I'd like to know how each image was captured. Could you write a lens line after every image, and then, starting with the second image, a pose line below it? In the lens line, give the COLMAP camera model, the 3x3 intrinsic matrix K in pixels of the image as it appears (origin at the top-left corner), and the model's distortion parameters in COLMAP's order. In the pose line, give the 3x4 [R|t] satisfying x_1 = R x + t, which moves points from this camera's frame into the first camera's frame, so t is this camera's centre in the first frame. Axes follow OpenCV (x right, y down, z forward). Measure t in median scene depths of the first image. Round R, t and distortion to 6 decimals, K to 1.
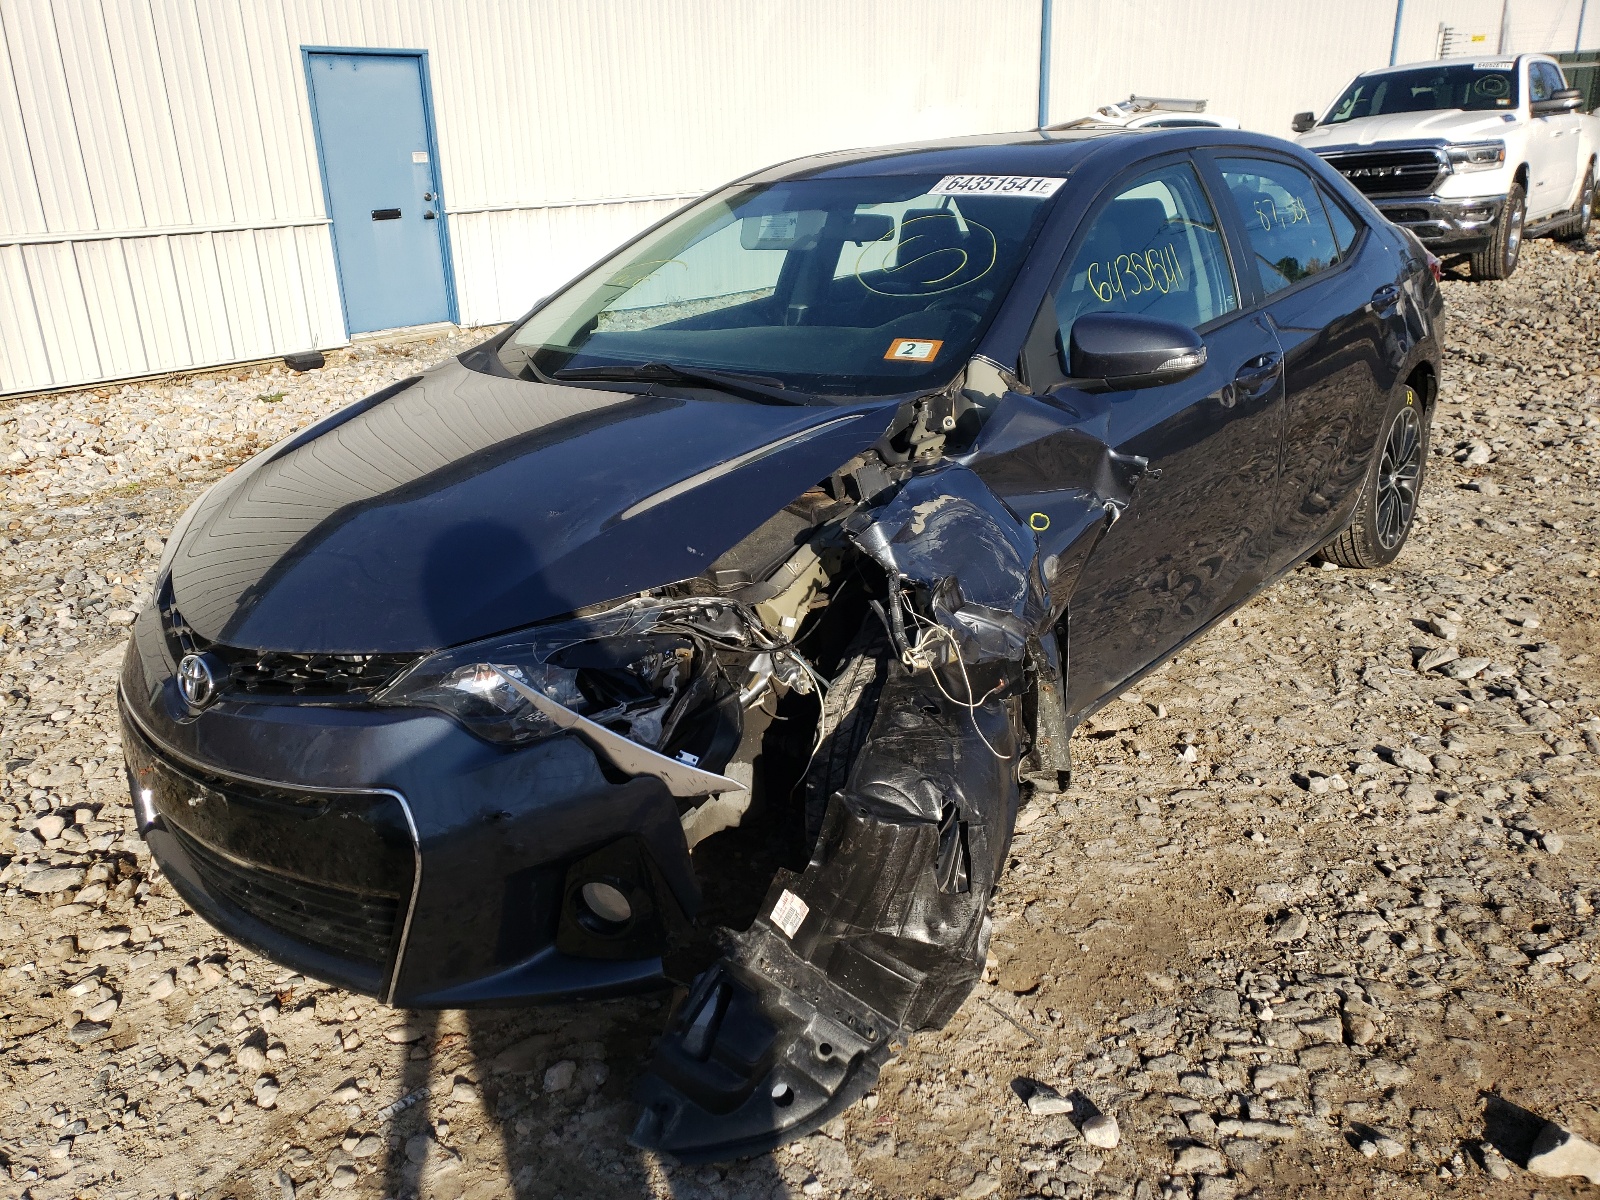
lens RADIAL K [[1234.0, 0, 792.4], [0, 1234.0, 602.6], [0, 0, 1]] dist [0.007129, -0.008055]
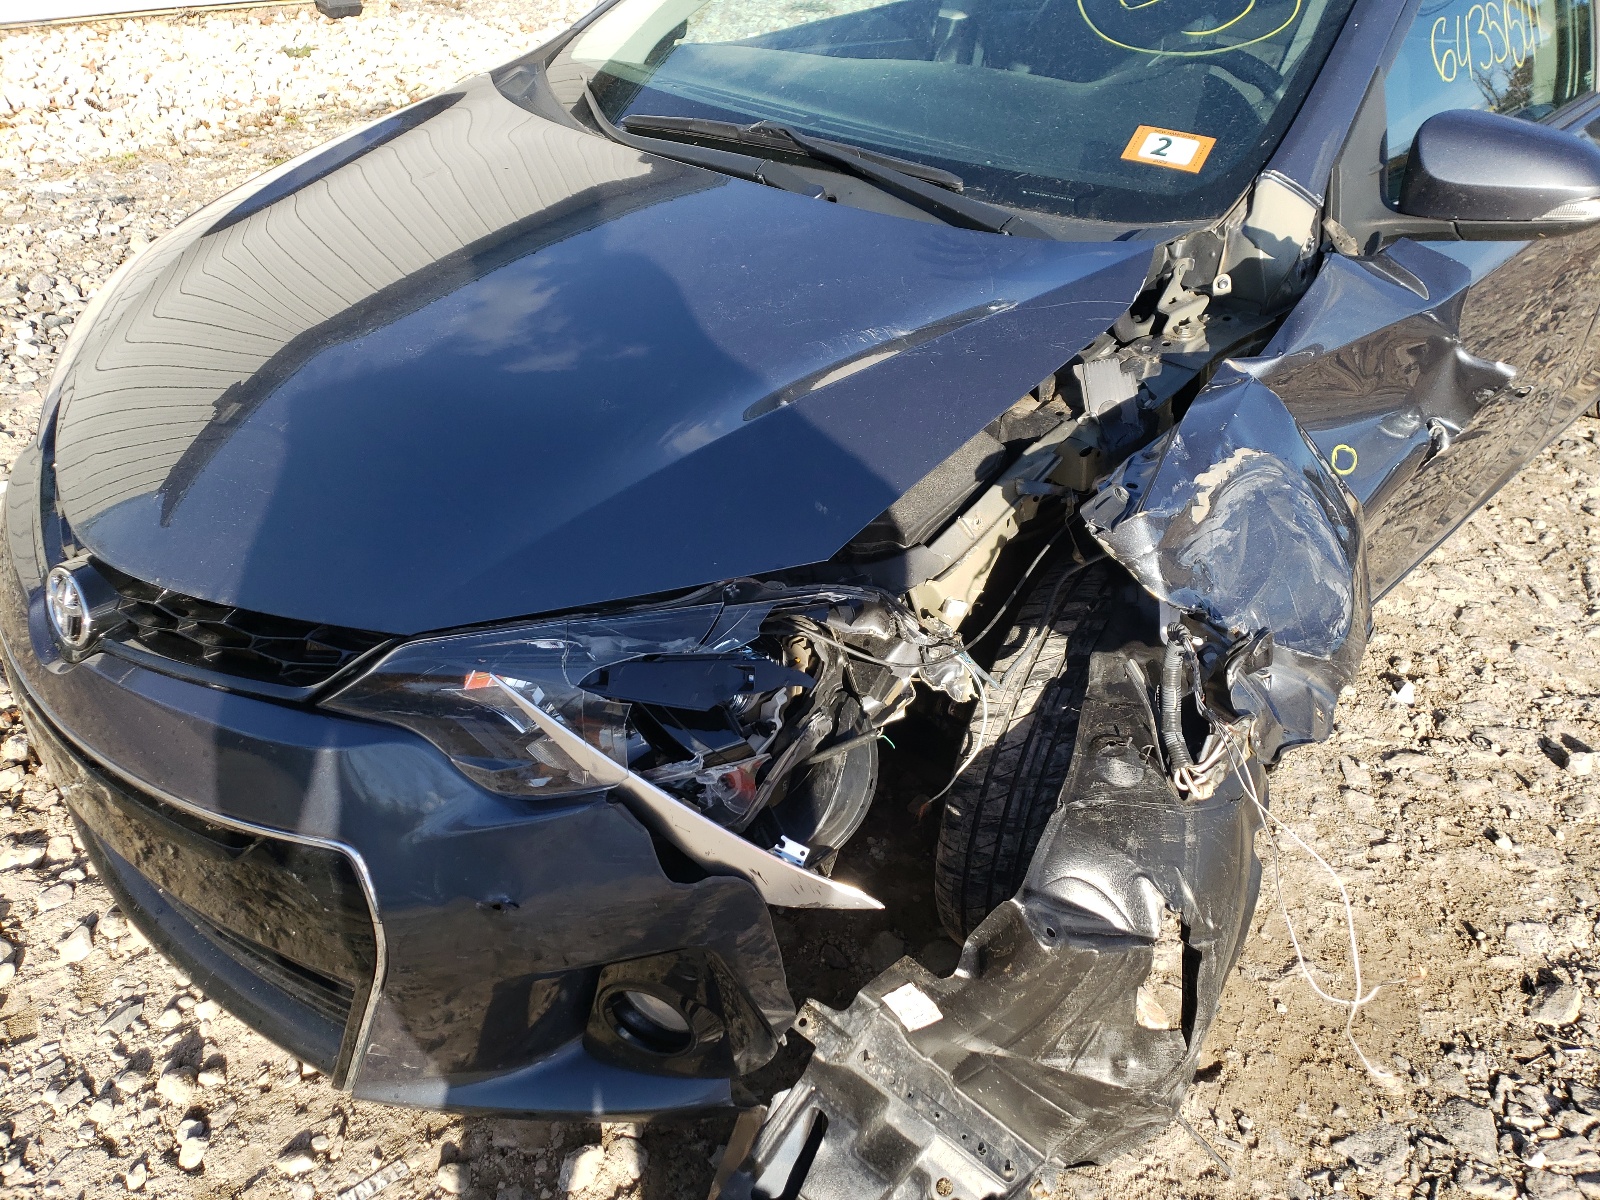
lens RADIAL K [[1234.0, 0, 814.8], [0, 1234.0, 593.4], [0, 0, 1]] dist [0.007129, -0.008055]
pose [[0.995763, 0.090718, -0.015043, -0.062251], [-0.084588, 0.967793, 0.237111, -0.127047], [0.036069, -0.234834, 0.971366, 0.332420]]
